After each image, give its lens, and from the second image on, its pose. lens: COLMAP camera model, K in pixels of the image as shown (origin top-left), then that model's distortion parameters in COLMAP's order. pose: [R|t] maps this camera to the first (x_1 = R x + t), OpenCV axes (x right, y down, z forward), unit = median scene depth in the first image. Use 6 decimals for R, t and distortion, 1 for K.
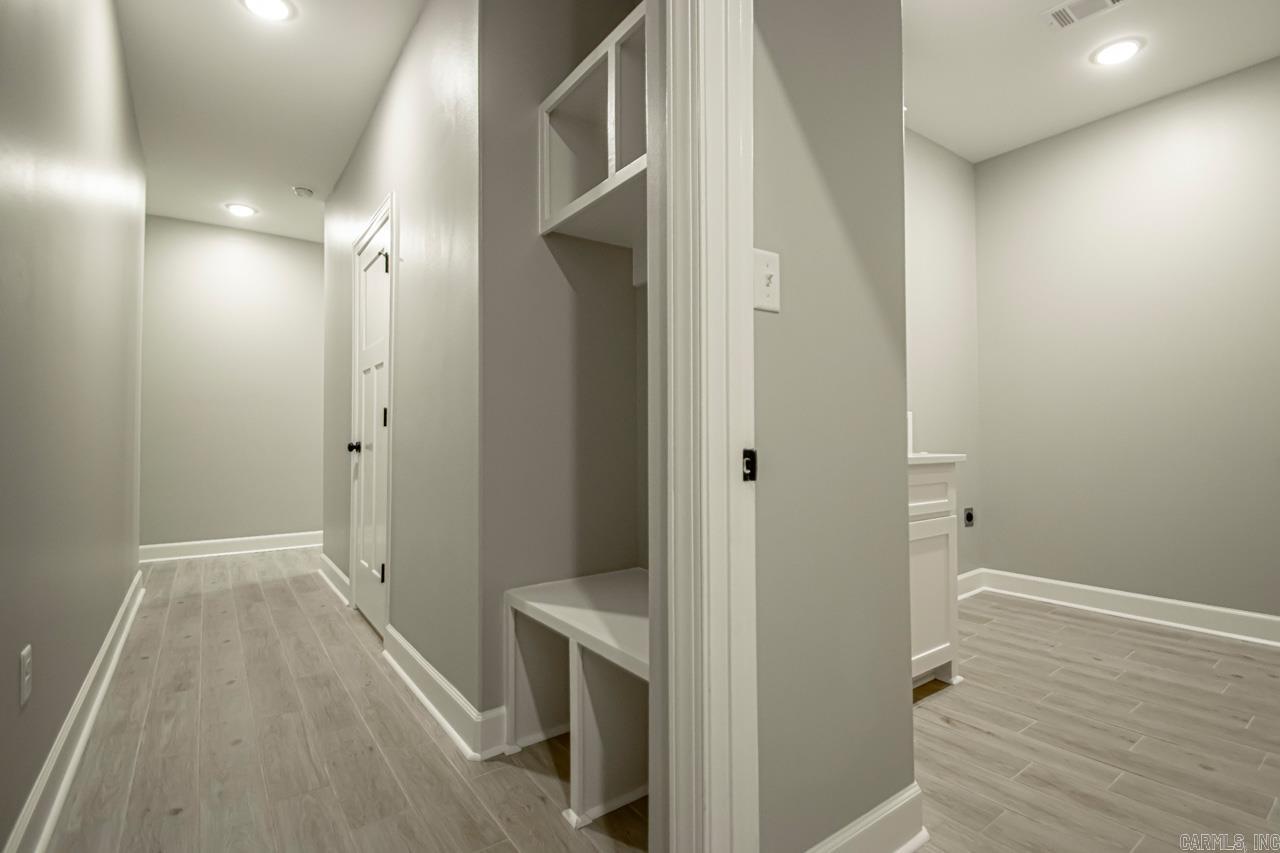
lens RADIAL K [[594.5, 0, 645.0], [0, 594.5, 414.5], [0, 0, 1]] dist [0.013932, -0.014931]
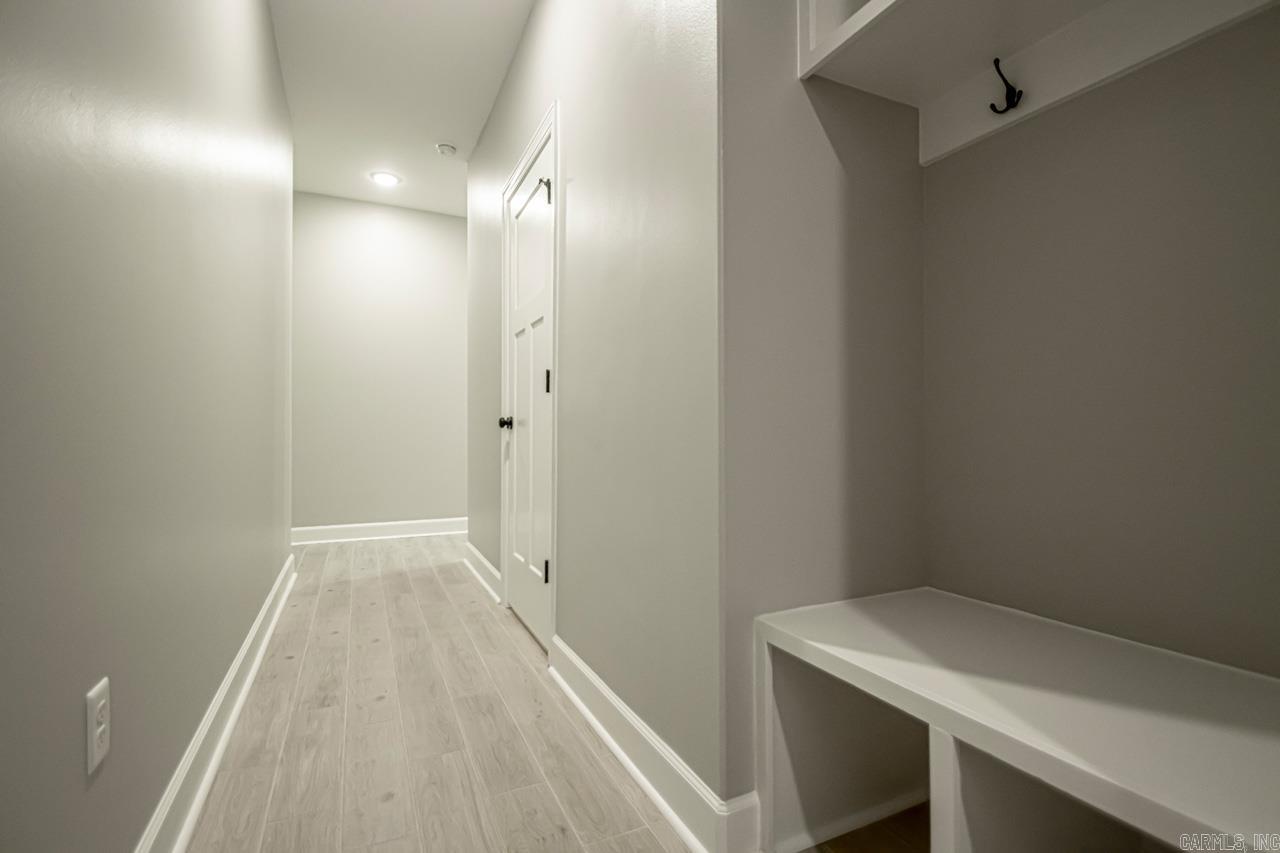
lens RADIAL K [[594.5, 0, 647.6], [0, 594.5, 416.0], [0, 0, 1]] dist [0.013932, -0.014931]
pose [[0.983644, -0.001823, -0.180117, -0.170421], [0.003945, 0.999927, 0.011421, 0.047888], [0.180083, -0.011945, 0.983579, 0.243292]]
